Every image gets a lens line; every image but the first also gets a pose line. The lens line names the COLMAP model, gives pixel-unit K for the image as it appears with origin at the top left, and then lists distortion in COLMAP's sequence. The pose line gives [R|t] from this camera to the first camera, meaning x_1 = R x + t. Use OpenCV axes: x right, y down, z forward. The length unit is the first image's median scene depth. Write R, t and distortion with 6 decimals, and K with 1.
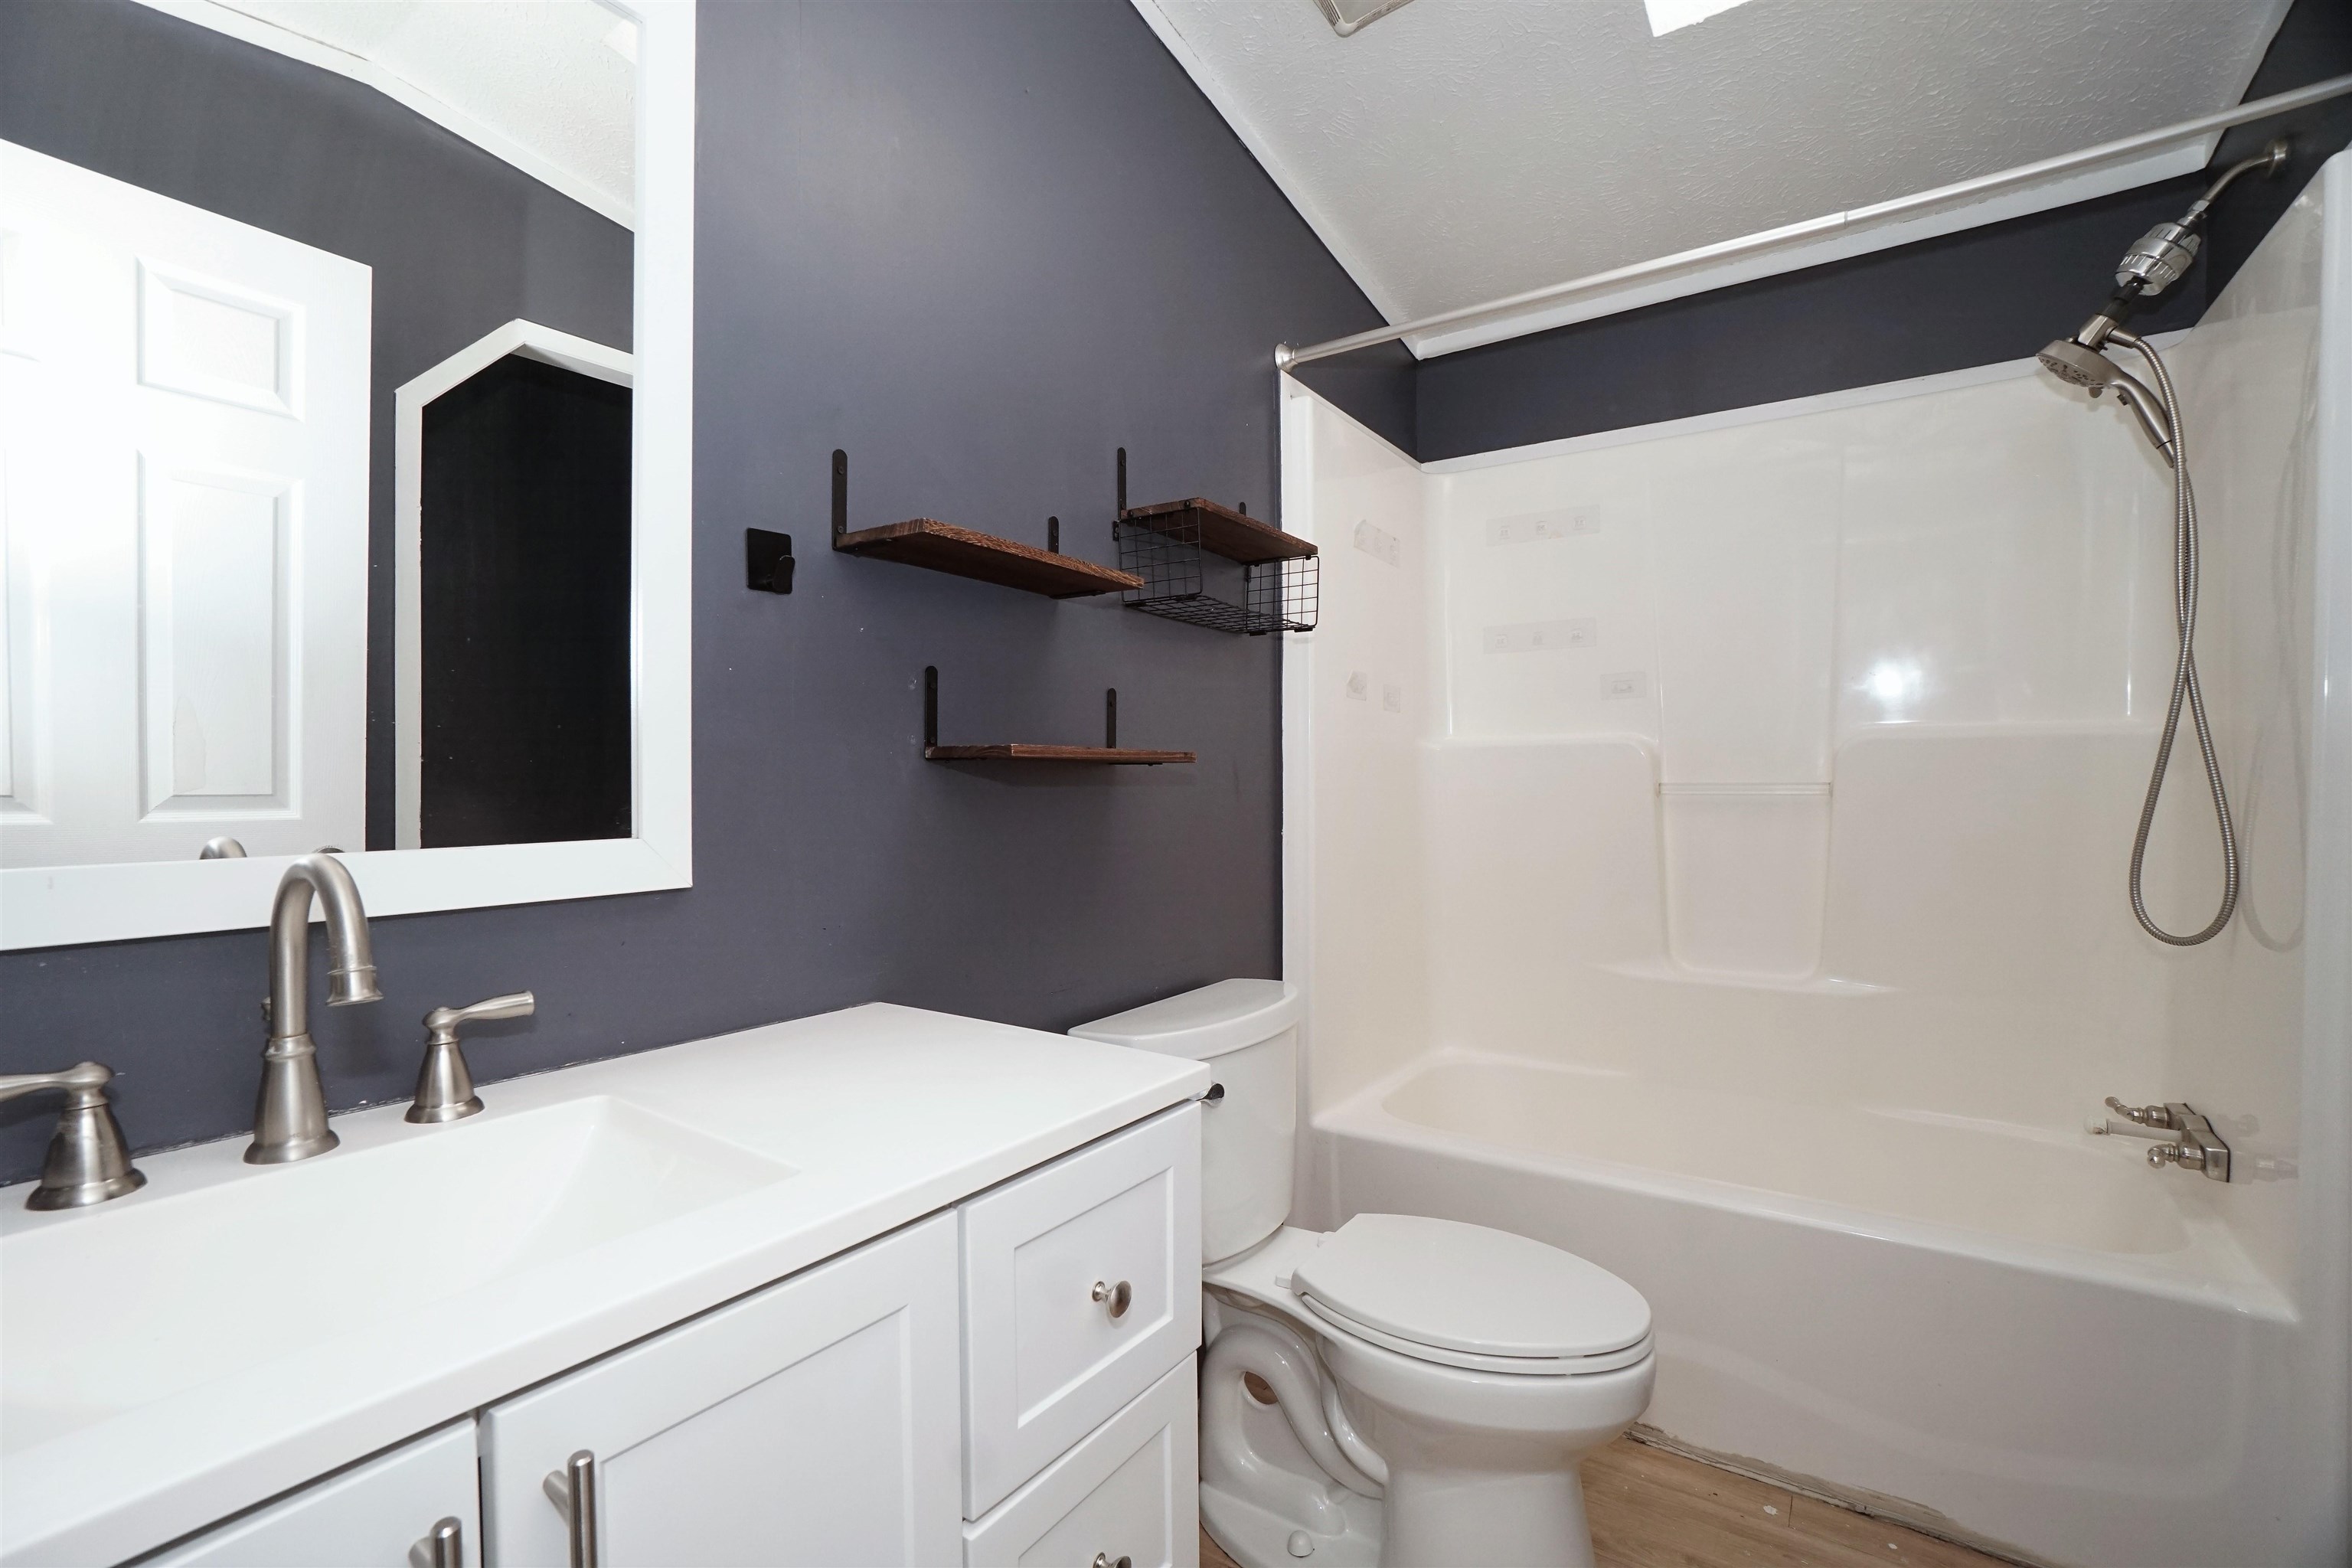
lens RADIAL K [[1029.4, 0, 1203.2], [0, 1029.4, 786.7], [0, 0, 1]] dist [-0.073293, 0.021397]
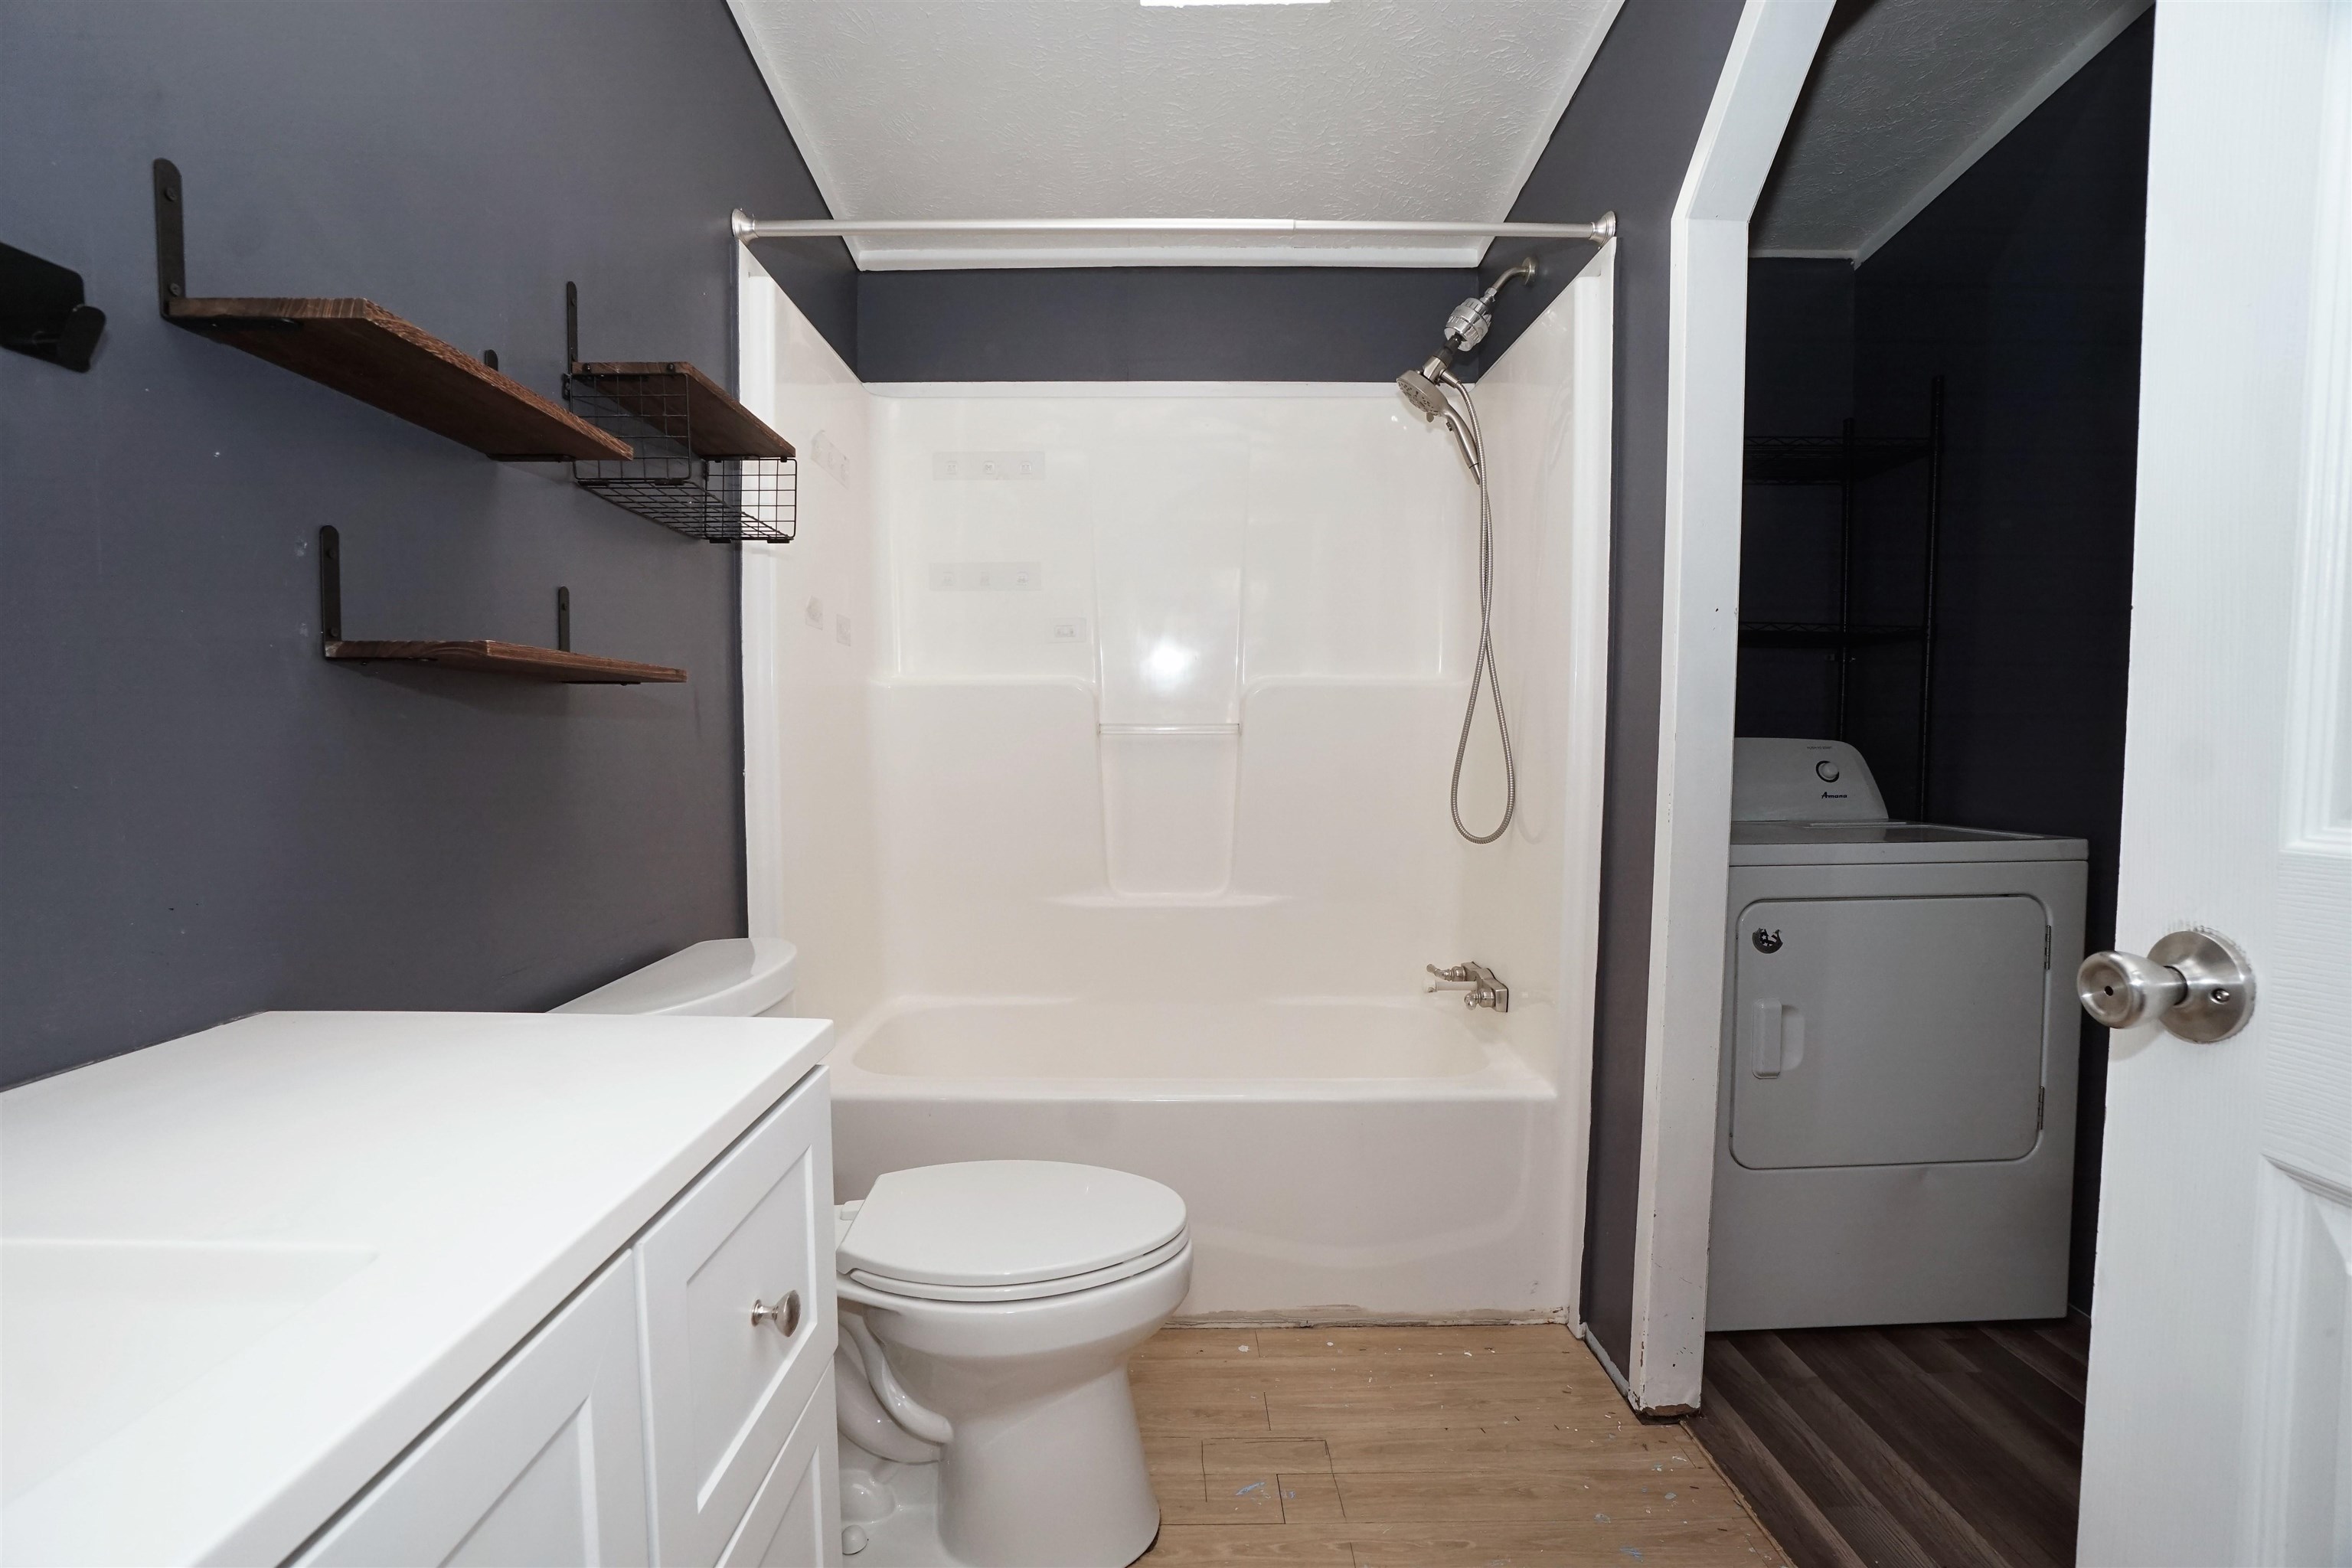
lens RADIAL K [[1029.4, 0, 1203.2], [0, 1029.4, 786.7], [0, 0, 1]] dist [-0.073293, 0.021397]
pose [[0.815605, -0.026635, 0.577996, -0.119867], [0.001660, 0.999044, 0.043695, 0.021809], [-0.578607, -0.034678, 0.814869, 0.074883]]
